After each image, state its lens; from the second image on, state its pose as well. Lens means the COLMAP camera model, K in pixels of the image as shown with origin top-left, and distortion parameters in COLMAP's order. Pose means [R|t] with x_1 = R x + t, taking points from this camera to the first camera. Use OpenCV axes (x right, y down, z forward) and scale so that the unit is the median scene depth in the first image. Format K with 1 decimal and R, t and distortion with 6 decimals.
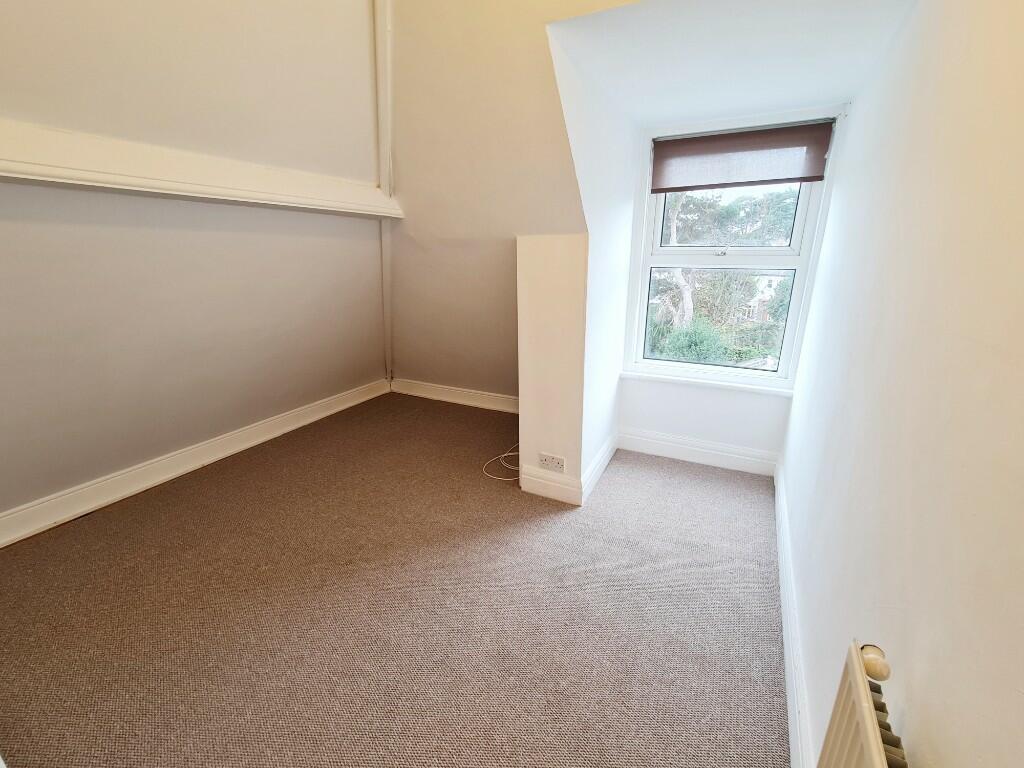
lens RADIAL K [[424.7, 0, 507.7], [0, 424.7, 378.2], [0, 0, 1]] dist [-0.002290, -0.000555]
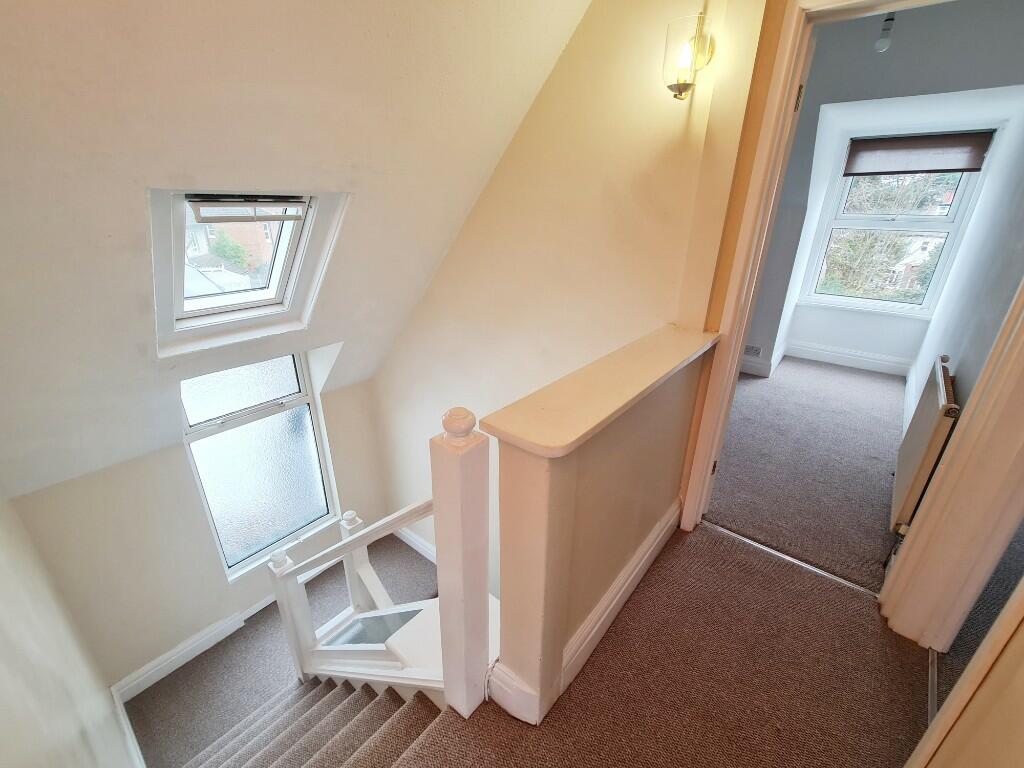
lens RADIAL K [[424.7, 0, 505.4], [0, 424.7, 379.6], [0, 0, 1]] dist [-0.002290, -0.000555]
pose [[0.976908, 0.089186, -0.194158, -0.466825], [-0.068559, 0.991509, 0.110495, 0.184695], [0.202364, -0.094632, 0.974728, -0.750110]]
